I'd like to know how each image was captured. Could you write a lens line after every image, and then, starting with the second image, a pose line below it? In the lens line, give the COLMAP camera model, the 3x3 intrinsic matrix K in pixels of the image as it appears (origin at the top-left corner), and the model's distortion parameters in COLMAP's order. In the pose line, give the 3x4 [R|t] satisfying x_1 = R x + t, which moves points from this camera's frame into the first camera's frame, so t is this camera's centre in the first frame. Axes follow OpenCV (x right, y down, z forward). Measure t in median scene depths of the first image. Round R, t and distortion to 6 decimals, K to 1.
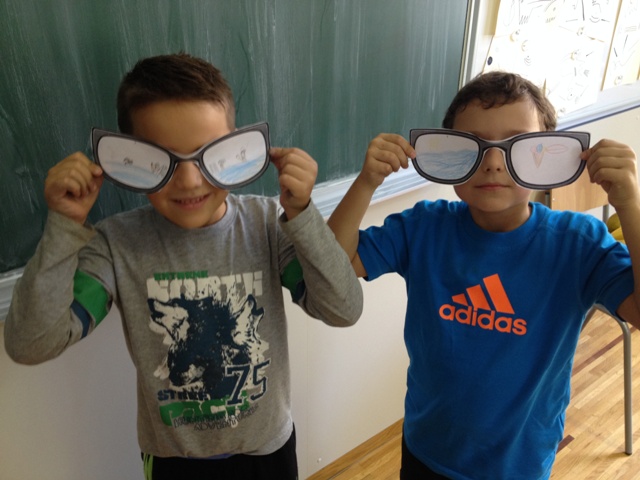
lens RADIAL K [[536.7, 0, 320.0], [0, 536.7, 240.0], [0, 0, 1]] dist [-0.008502, -0.002013]
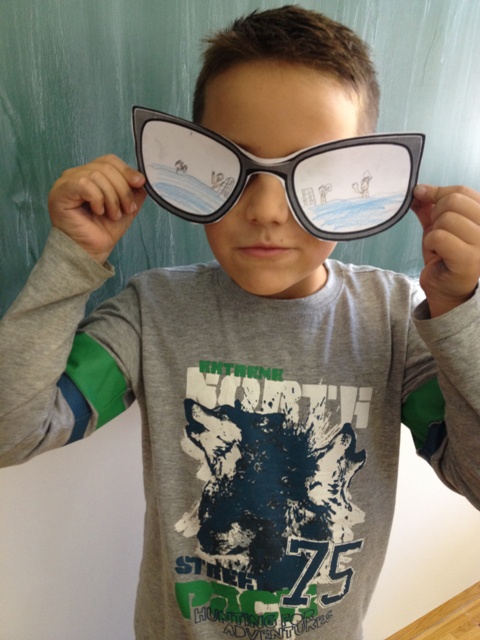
lens RADIAL K [[663.3, 0, 240.0], [0, 663.3, 320.0], [0, 0, 1]] dist [0.010964, -0.002060]
pose [[0.962281, 0.177687, -0.206016, -0.116071], [-0.164046, 0.983068, 0.081643, -0.053681], [0.217035, -0.044767, 0.975137, 0.267118]]
